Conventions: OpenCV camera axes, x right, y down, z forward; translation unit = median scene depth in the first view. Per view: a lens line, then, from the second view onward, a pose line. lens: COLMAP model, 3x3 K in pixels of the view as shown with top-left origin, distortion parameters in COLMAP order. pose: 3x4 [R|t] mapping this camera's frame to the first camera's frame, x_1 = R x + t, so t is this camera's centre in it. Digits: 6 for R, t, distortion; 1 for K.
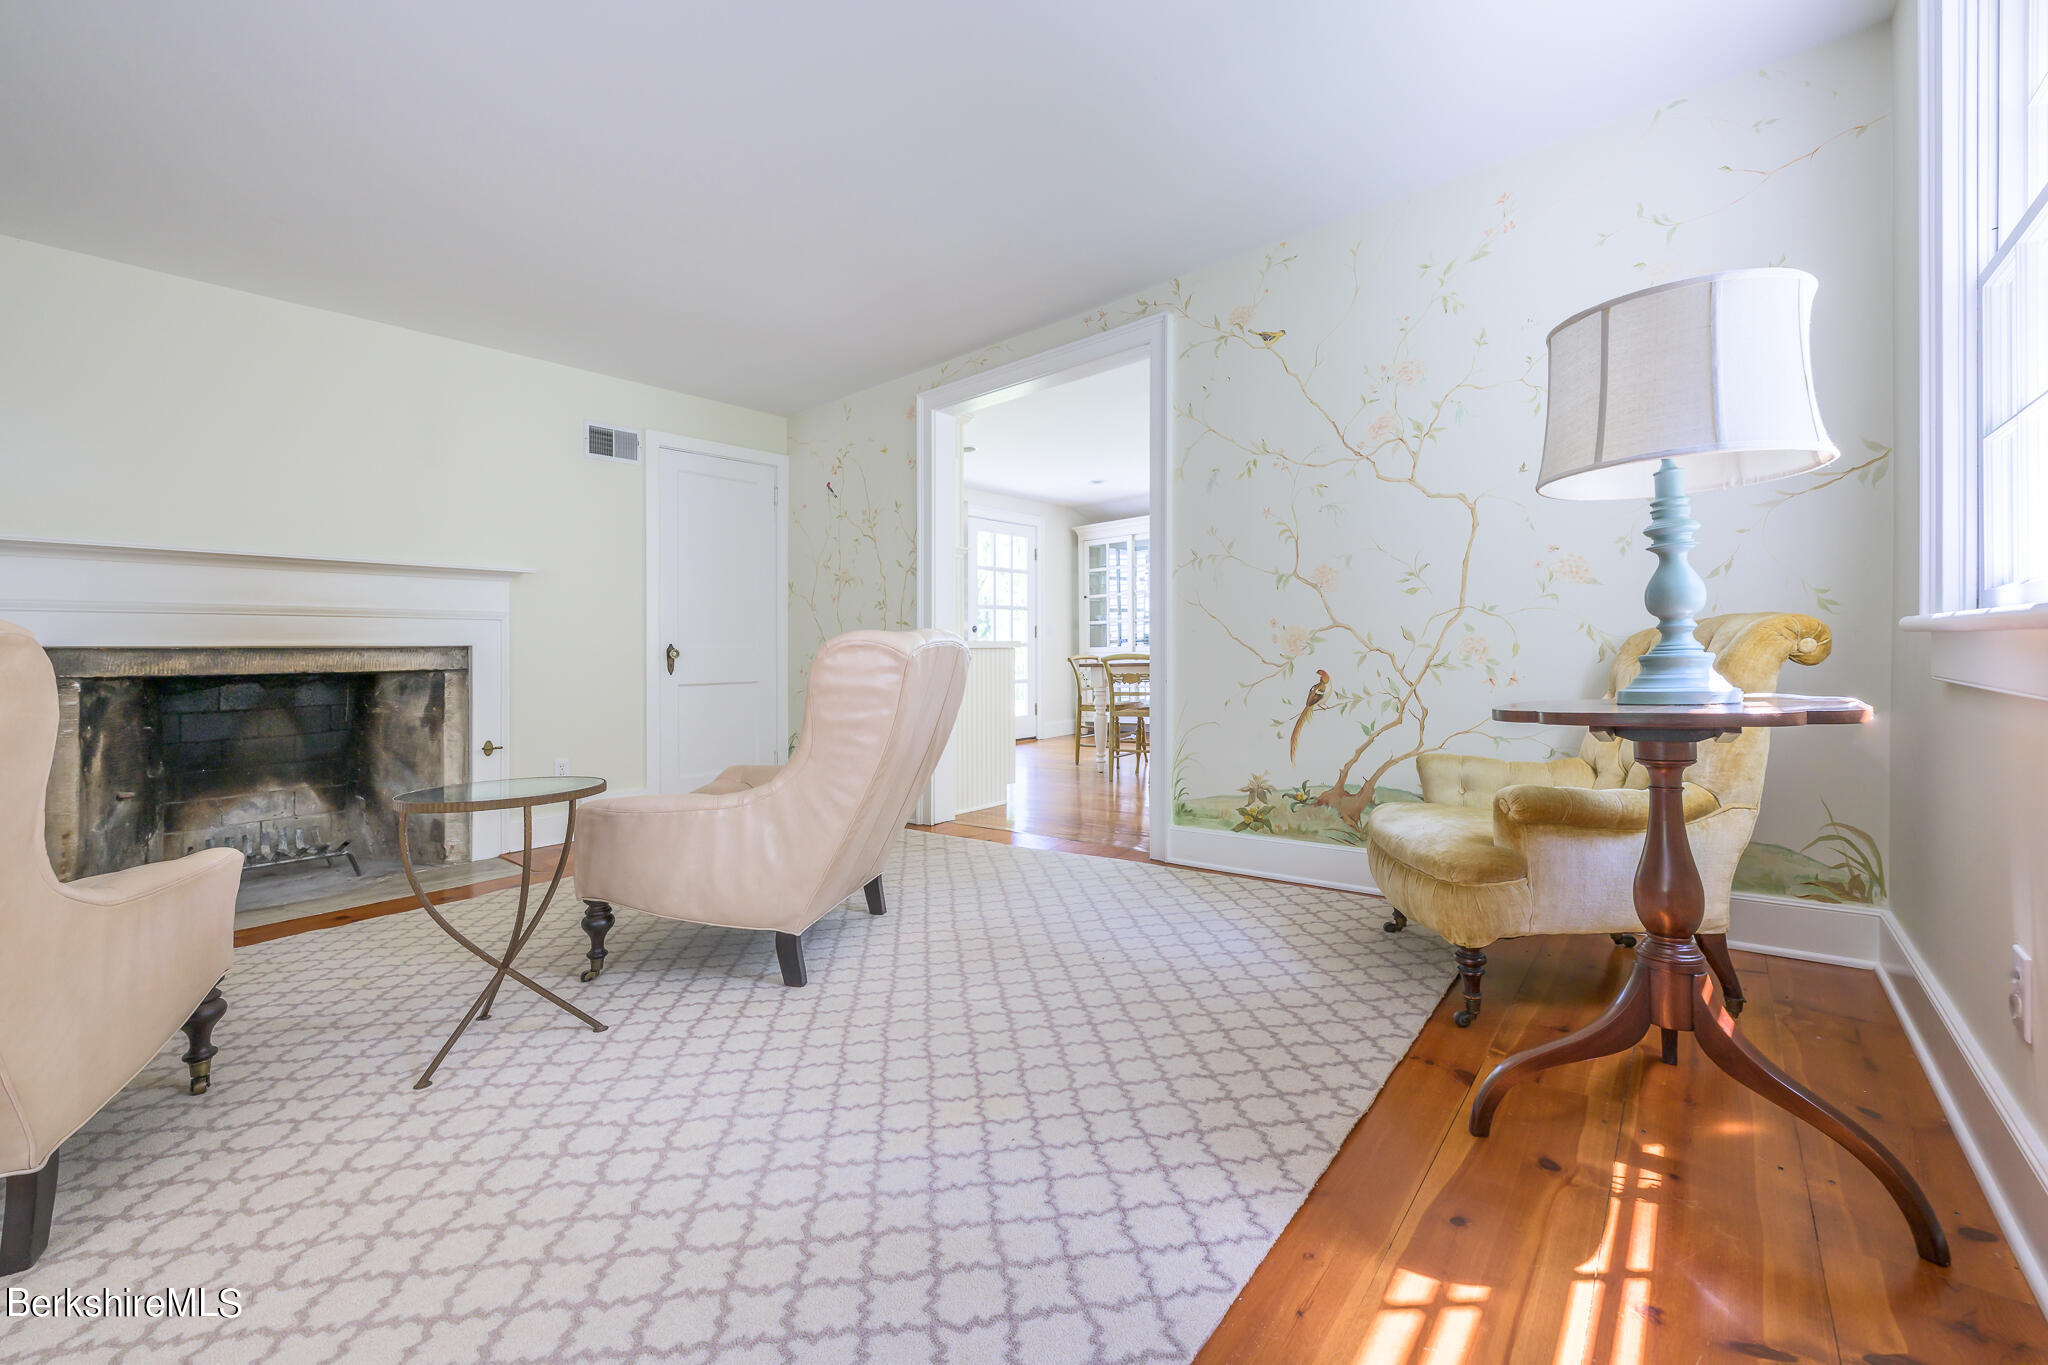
lens RADIAL K [[818.8, 0, 1028.7], [0, 818.8, 643.9], [0, 0, 1]] dist [0.003865, 0.001395]
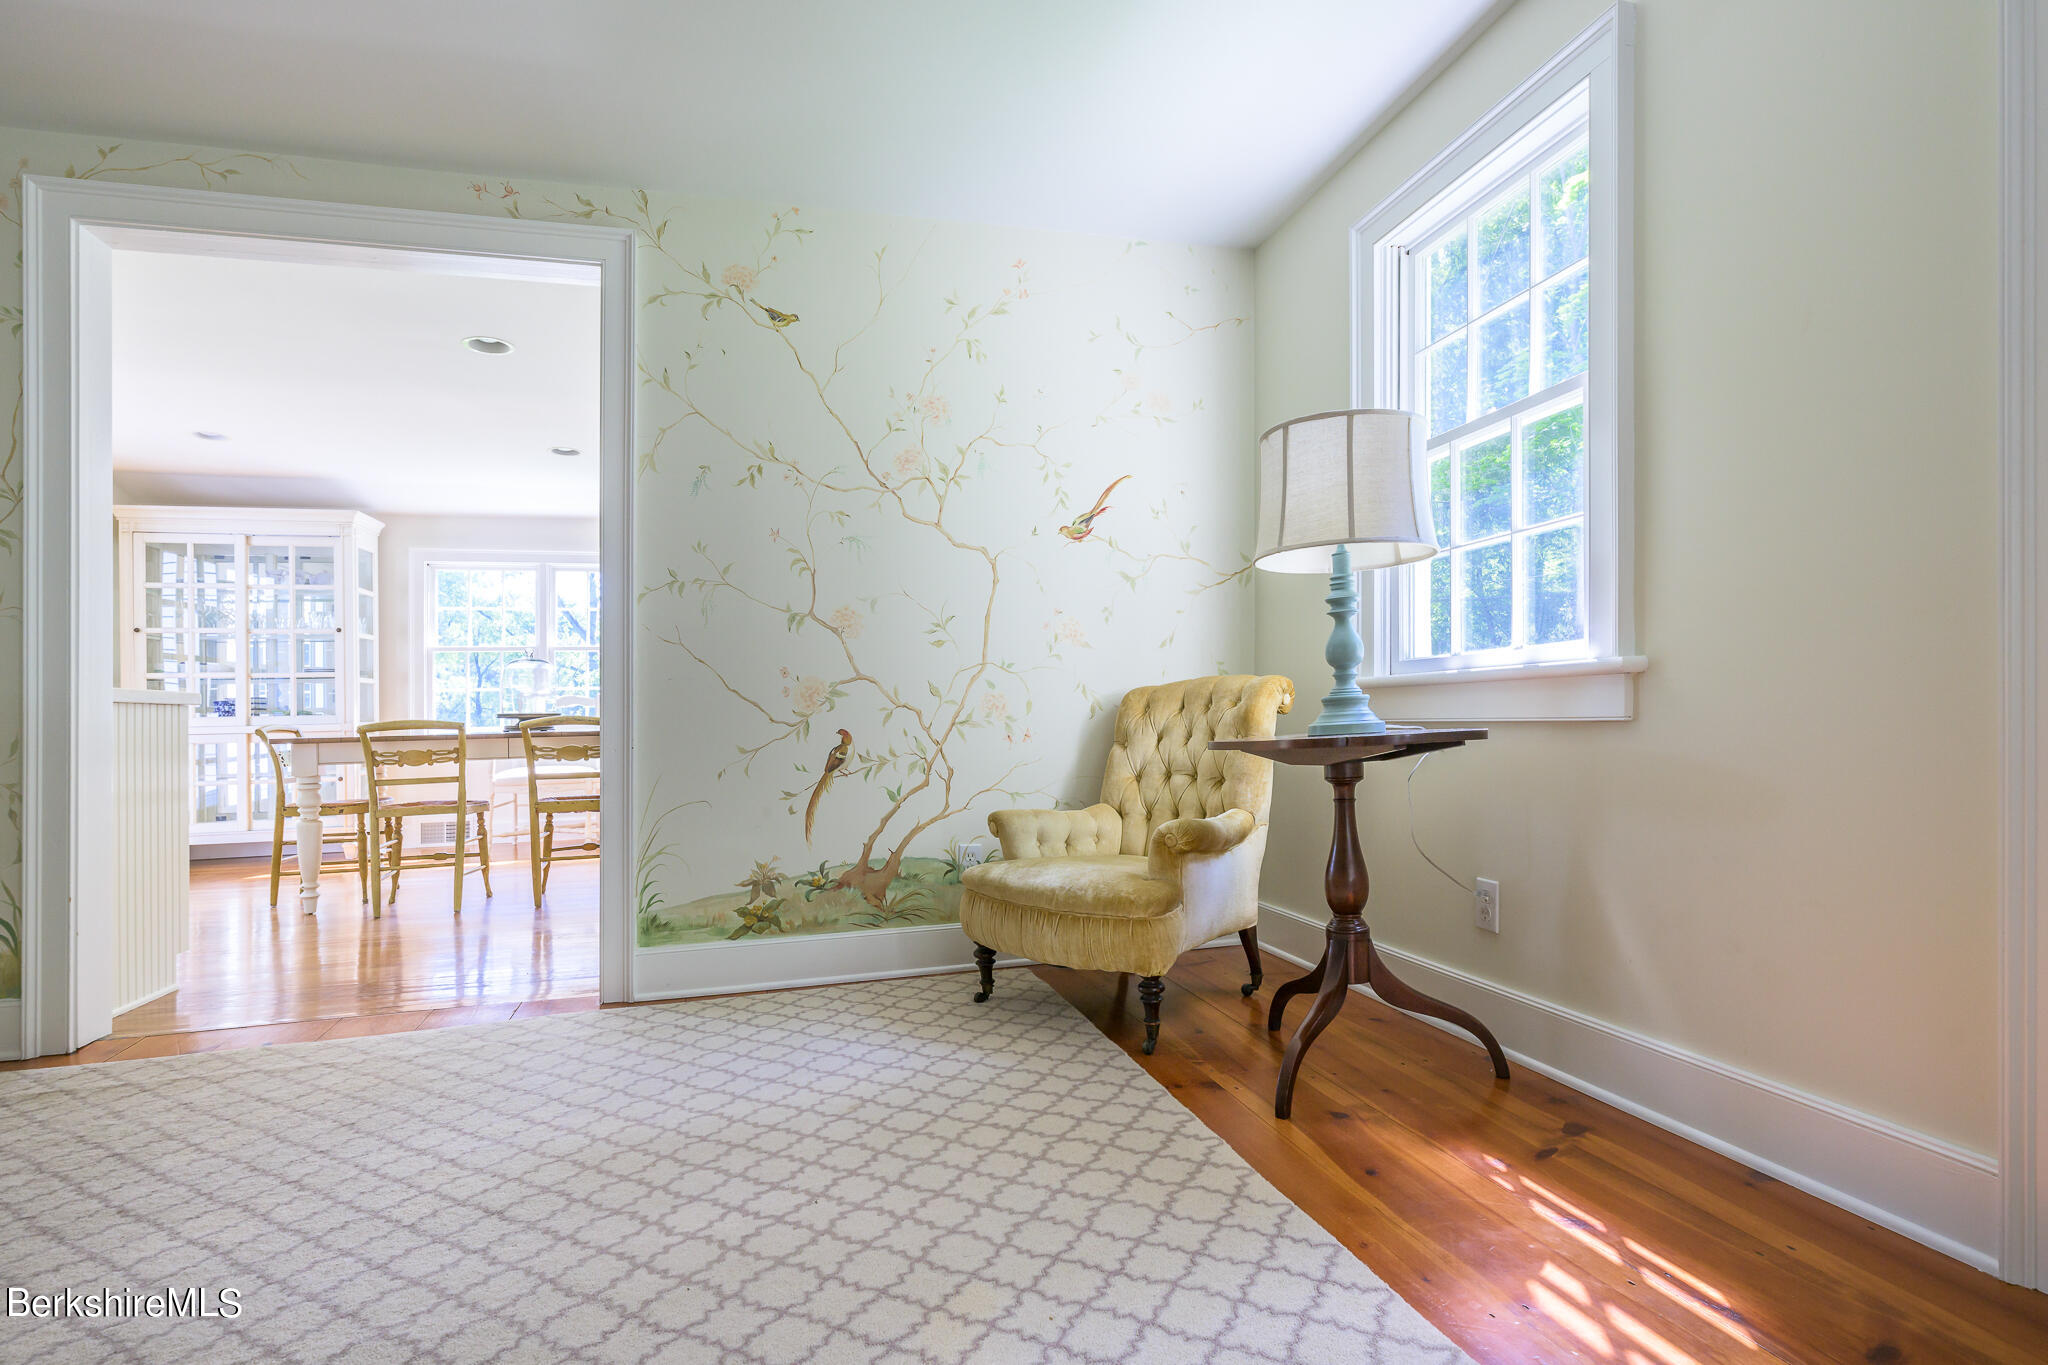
lens RADIAL K [[1002.6, 0, 1019.5], [0, 1002.6, 733.6], [0, 0, 1]] dist [-0.002200, 0.000509]
pose [[0.584138, -0.000596, 0.811654, -0.409392], [-0.002216, 0.999995, 0.002329, 0.035579], [-0.811652, -0.003159, 0.584133, 0.257343]]
